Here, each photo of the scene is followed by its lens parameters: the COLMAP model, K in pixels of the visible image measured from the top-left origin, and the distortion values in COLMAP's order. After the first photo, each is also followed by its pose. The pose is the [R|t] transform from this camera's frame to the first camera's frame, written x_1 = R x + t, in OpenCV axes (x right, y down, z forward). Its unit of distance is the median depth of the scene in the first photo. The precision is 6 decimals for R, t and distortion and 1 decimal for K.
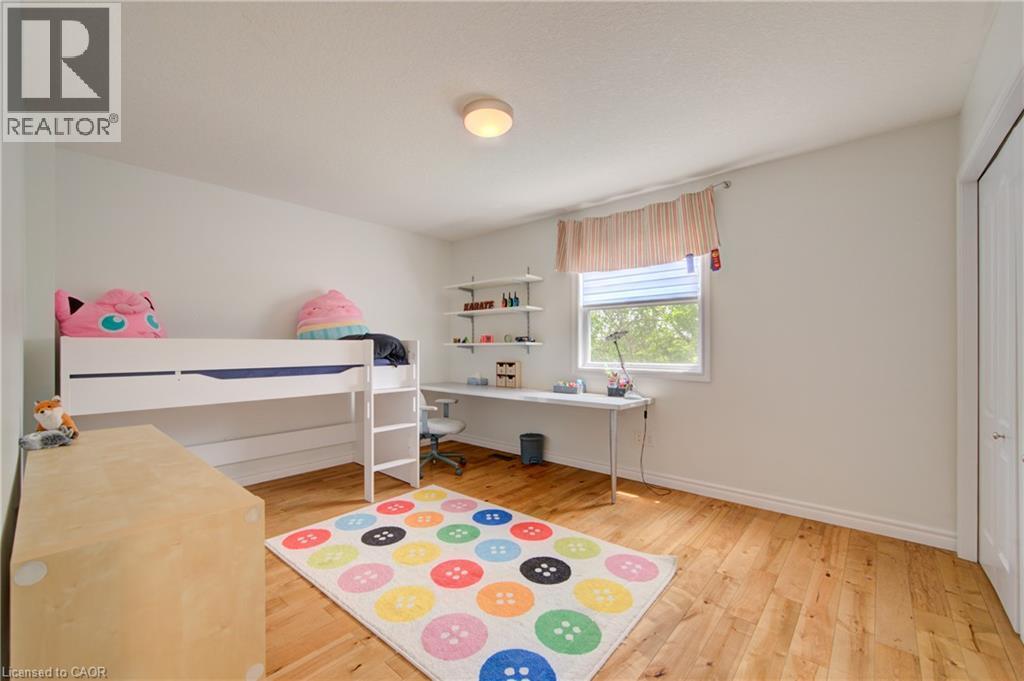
lens RADIAL K [[417.1, 0, 512.7], [0, 417.1, 343.8], [0, 0, 1]] dist [0.001152, -0.000119]
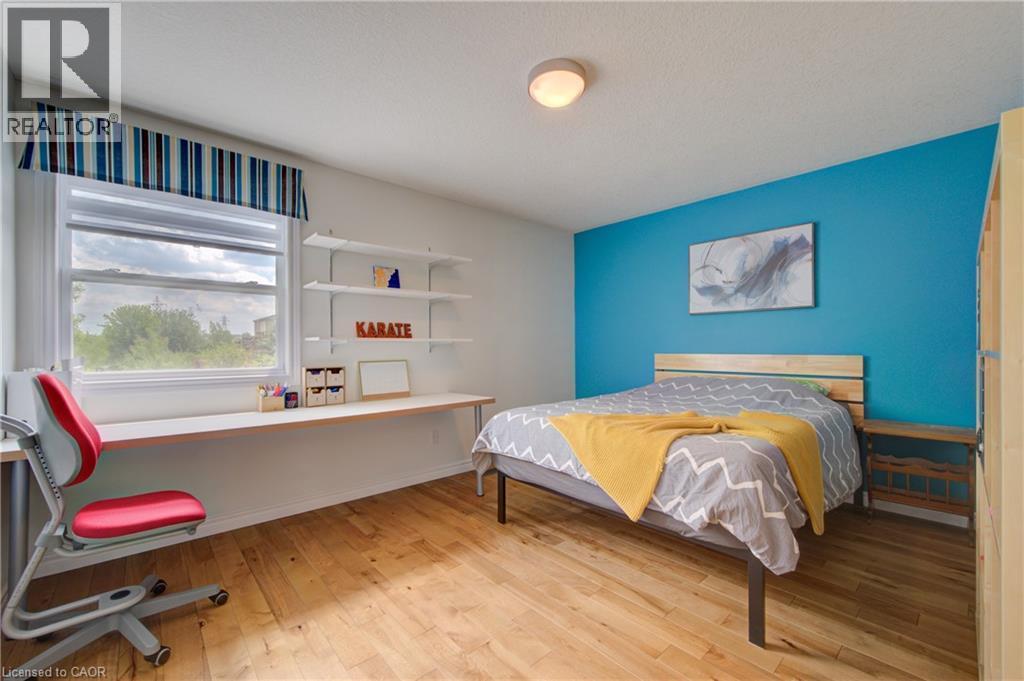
lens RADIAL K [[417.1, 0, 512.8], [0, 417.1, 345.1], [0, 0, 1]] dist [0.001152, -0.000119]
pose [[0.118082, -0.000227, 0.993004, -0.626841], [0.003381, 0.999994, -0.000174, 0.011136], [-0.992998, 0.003378, 0.118082, 0.641383]]
